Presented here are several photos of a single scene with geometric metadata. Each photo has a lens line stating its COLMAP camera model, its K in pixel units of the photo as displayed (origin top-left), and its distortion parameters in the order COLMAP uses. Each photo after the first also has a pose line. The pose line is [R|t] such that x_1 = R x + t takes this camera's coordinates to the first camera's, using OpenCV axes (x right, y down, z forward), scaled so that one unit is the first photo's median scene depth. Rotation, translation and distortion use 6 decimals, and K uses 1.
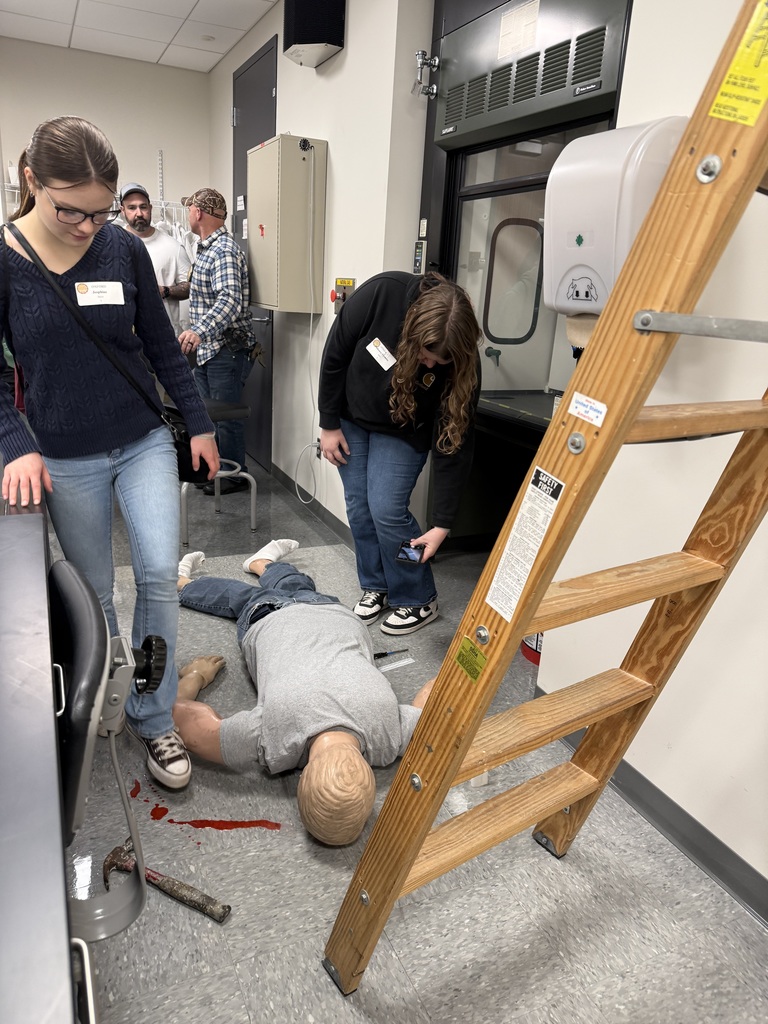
lens RADIAL K [[710.1, 0, 384.0], [0, 710.1, 512.0], [0, 0, 1]] dist [0.036599, -0.064583]
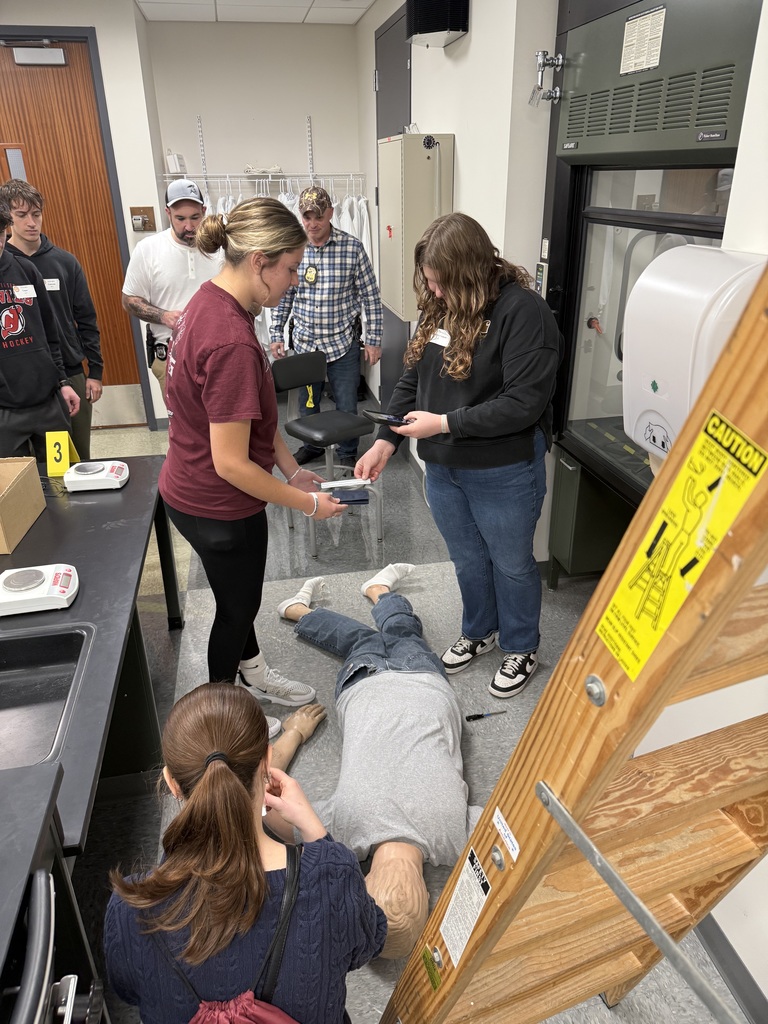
lens RADIAL K [[711.4, 0, 381.2], [0, 711.4, 495.6], [0, 0, 1]] dist [0.022644, -0.031541]
pose [[0.965117, 0.030534, -0.260031, 0.145140], [0.002021, 0.992278, 0.124019, -0.285329], [0.261809, -0.120219, 0.957603, 0.046172]]
